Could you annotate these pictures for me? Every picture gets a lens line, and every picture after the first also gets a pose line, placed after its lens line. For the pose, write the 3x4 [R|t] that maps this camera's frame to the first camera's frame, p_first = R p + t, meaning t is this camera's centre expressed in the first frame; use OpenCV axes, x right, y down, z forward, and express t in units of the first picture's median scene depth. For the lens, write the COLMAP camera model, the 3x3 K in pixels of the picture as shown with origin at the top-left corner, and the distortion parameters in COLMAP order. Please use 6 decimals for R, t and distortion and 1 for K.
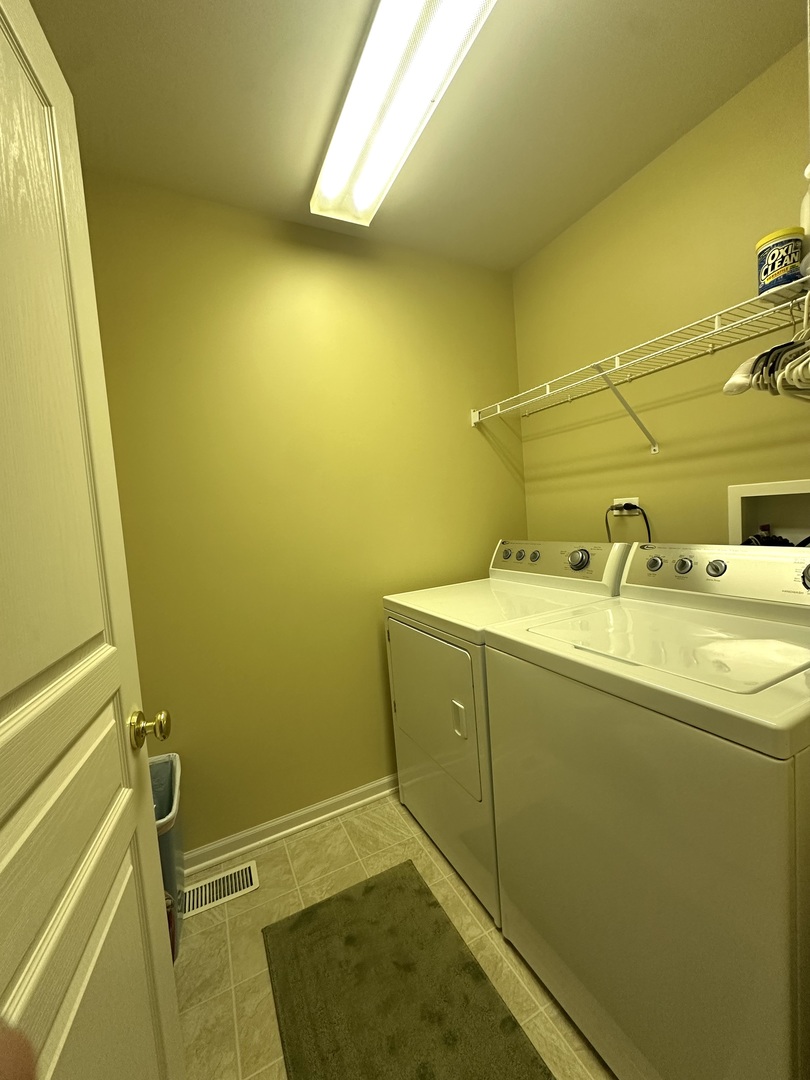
lens RADIAL K [[431.9, 0, 405.0], [0, 431.9, 540.0], [0, 0, 1]] dist [-0.004052, 0.000356]
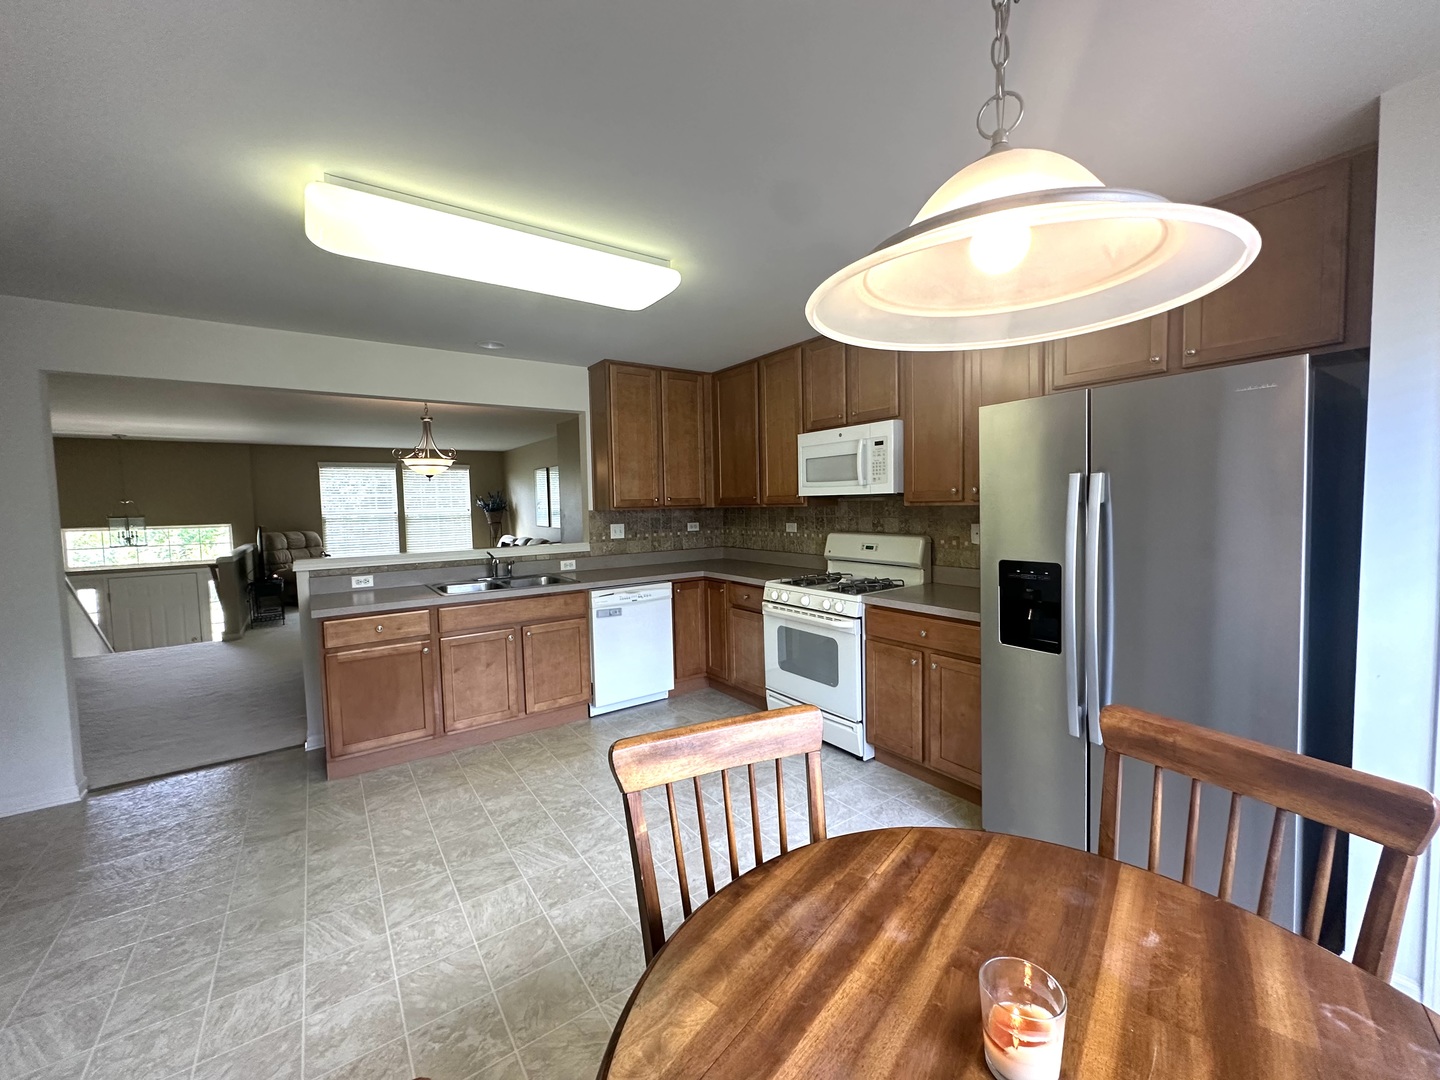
lens RADIAL K [[575.8, 0, 720.0], [0, 575.8, 540.0], [0, 0, 1]] dist [-0.004052, 0.000356]
pose [[-0.983500, 0.106587, -0.146175, -0.786084], [0.086275, 0.986544, 0.138883, -0.194702], [0.159012, 0.123980, -0.979461, 2.372882]]
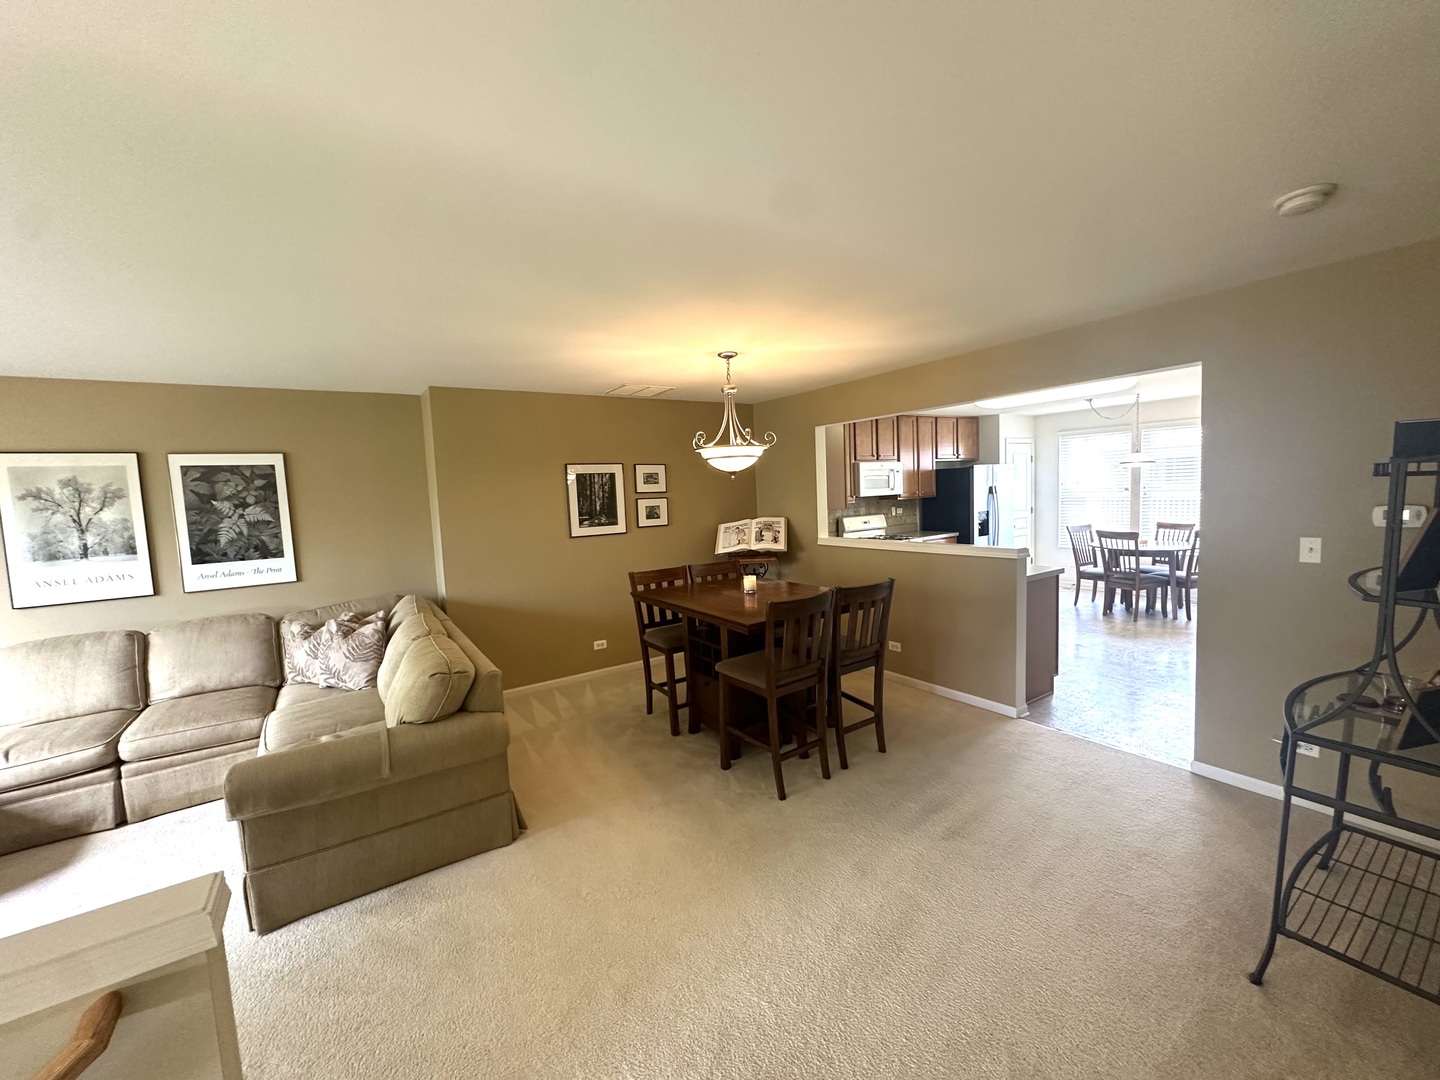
lens RADIAL K [[575.8, 0, 720.0], [0, 575.8, 540.0], [0, 0, 1]] dist [-0.004052, 0.000356]
pose [[0.134119, 0.155943, -0.978618, 2.640058], [-0.026899, 0.987750, 0.153712, -0.326939], [0.990600, 0.005708, 0.136671, -1.569803]]
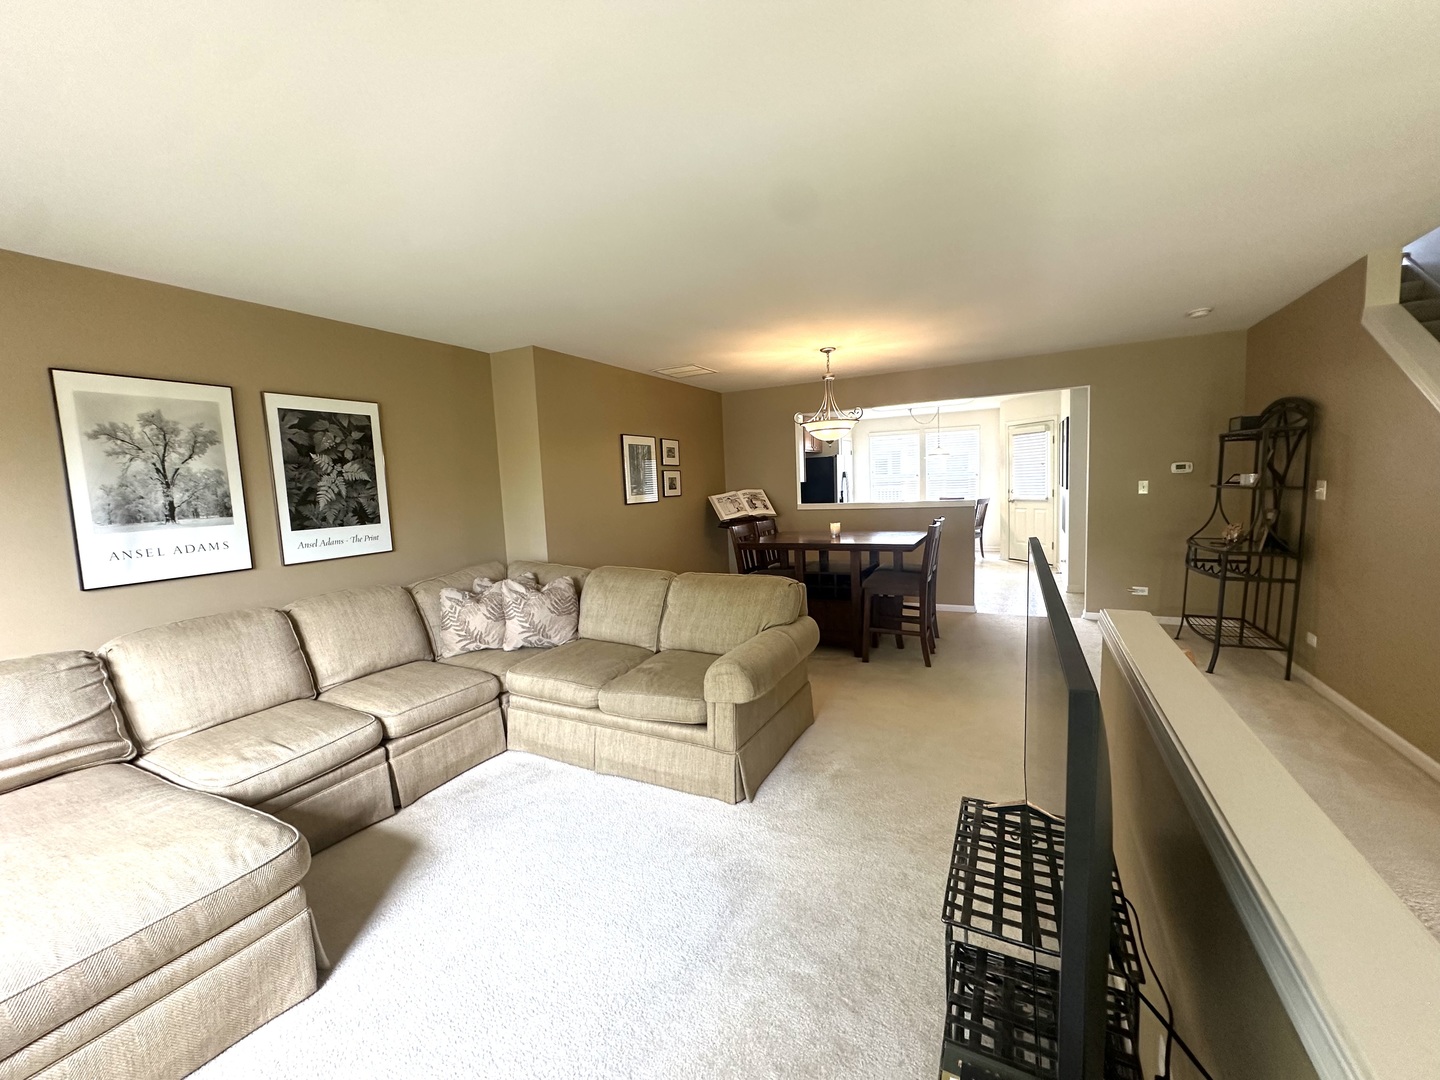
lens RADIAL K [[575.8, 0, 720.0], [0, 575.8, 540.0], [0, 0, 1]] dist [-0.004052, 0.000356]
pose [[0.594498, 0.131650, -0.793247, 2.434547], [-0.051265, 0.990705, 0.126001, -0.082981], [0.802462, -0.034241, 0.595721, -3.453785]]
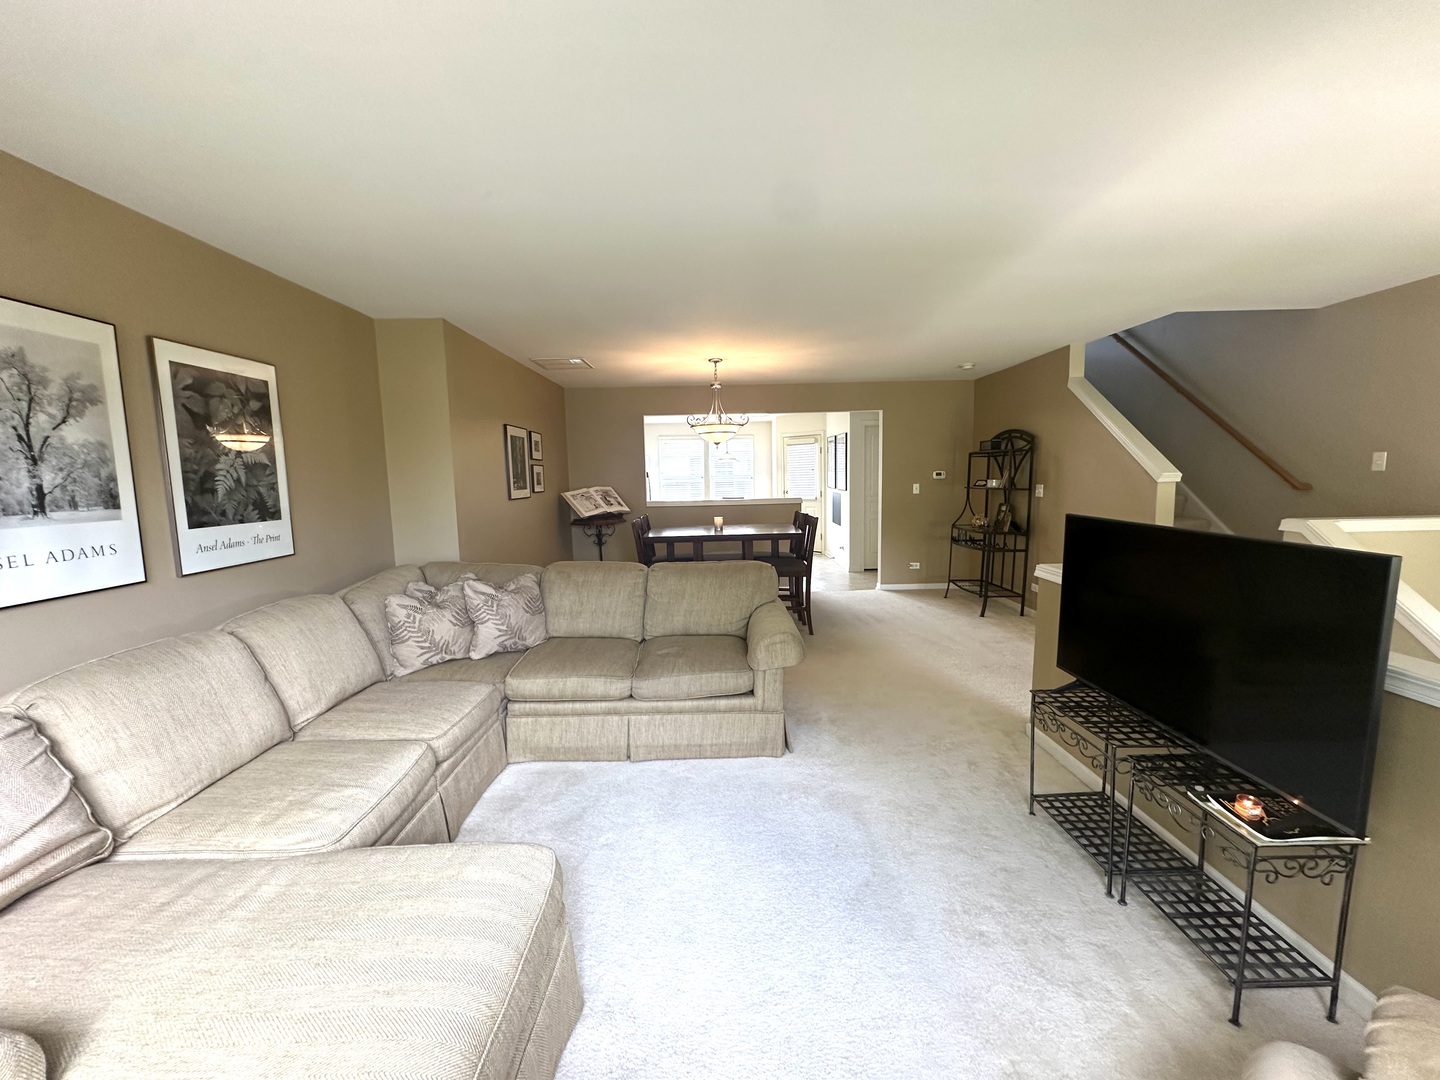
lens RADIAL K [[575.8, 0, 720.0], [0, 575.8, 540.0], [0, 0, 1]] dist [-0.004052, 0.000356]
pose [[0.899336, 0.106229, -0.424158, 1.814476], [-0.074186, 0.993046, 0.091411, 0.005697], [0.430919, -0.050743, 0.900963, -4.195792]]
